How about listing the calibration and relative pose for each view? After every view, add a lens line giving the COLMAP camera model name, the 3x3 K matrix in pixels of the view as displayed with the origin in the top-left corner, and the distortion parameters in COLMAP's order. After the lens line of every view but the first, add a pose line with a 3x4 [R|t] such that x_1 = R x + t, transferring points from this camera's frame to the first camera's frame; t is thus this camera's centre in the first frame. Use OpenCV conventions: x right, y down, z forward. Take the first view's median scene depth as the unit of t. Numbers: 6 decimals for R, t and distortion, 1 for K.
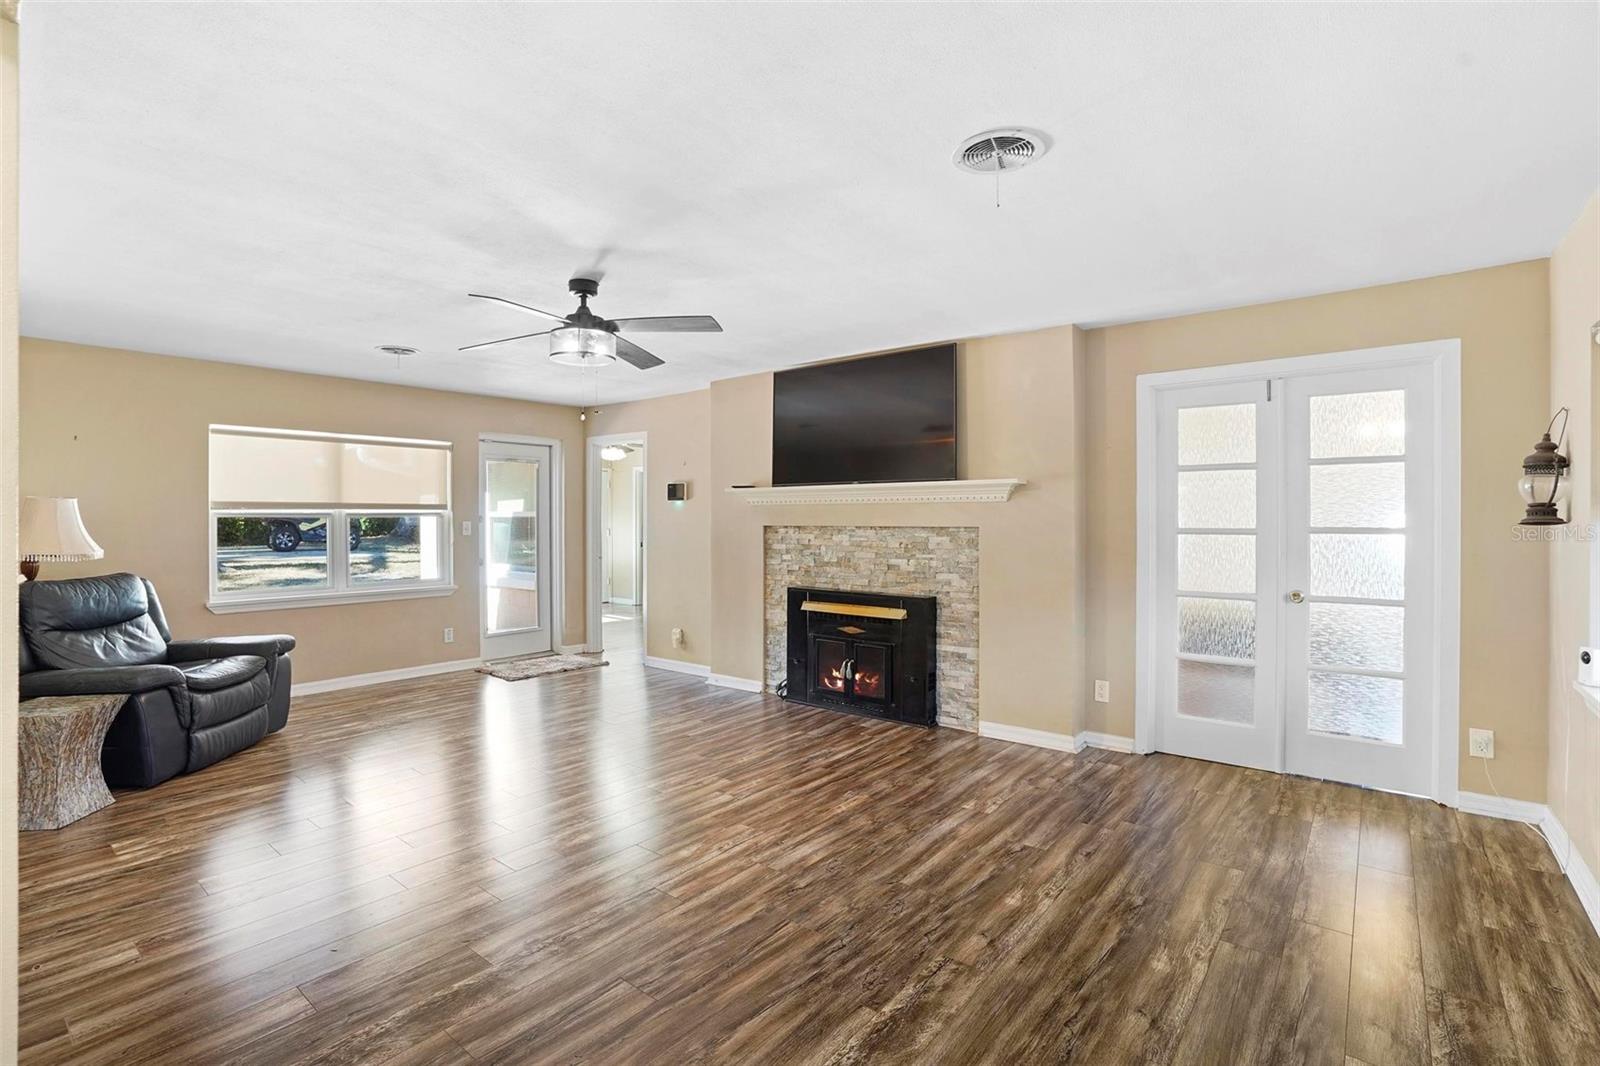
lens RADIAL K [[751.8, 0, 800.9], [0, 751.8, 499.4], [0, 0, 1]] dist [-0.061277, 0.019656]
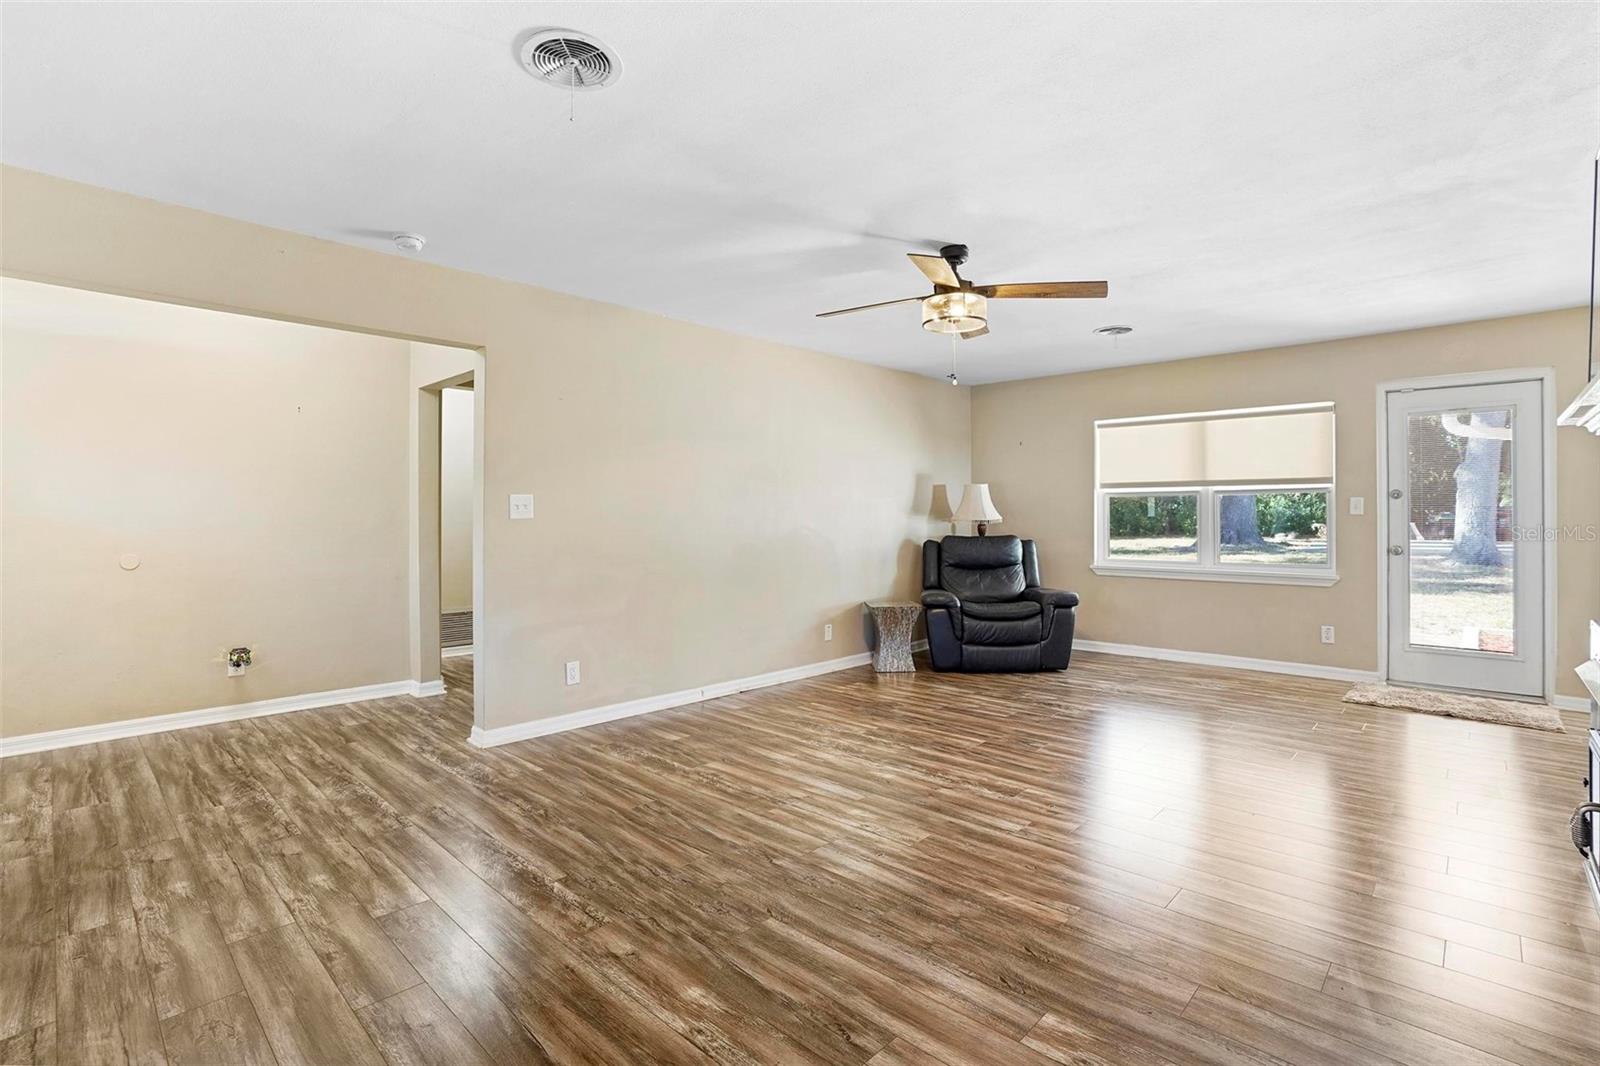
lens RADIAL K [[751.8, 0, 777.4], [0, 751.8, 499.7], [0, 0, 1]] dist [-0.061277, 0.019656]
pose [[-0.103551, -0.017482, -0.994471, 0.584171], [0.023187, 0.999531, -0.019985, 0.050200], [0.994354, -0.025128, -0.103097, 0.686395]]
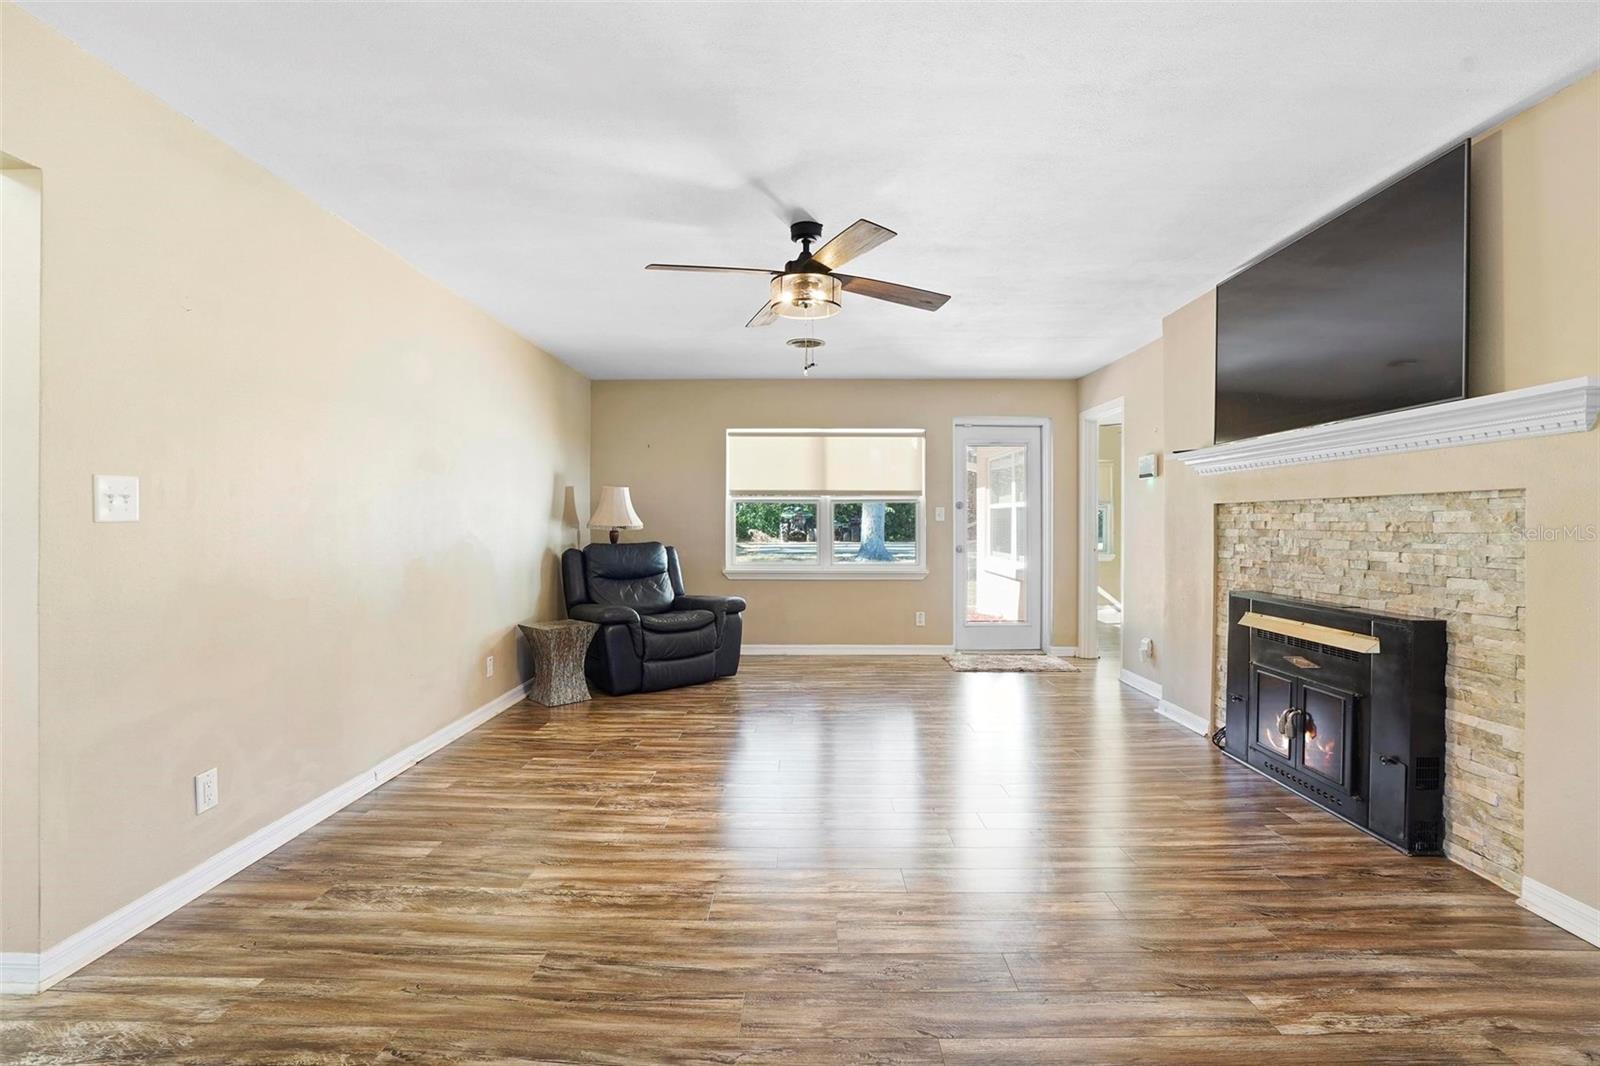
lens RADIAL K [[751.8, 0, 790.1], [0, 751.8, 514.6], [0, 0, 1]] dist [-0.061277, 0.019656]
pose [[0.609935, -0.005043, -0.792435, 0.337713], [0.014217, 0.999888, 0.004580, 0.047871], [0.792324, -0.014059, 0.609939, 0.335438]]
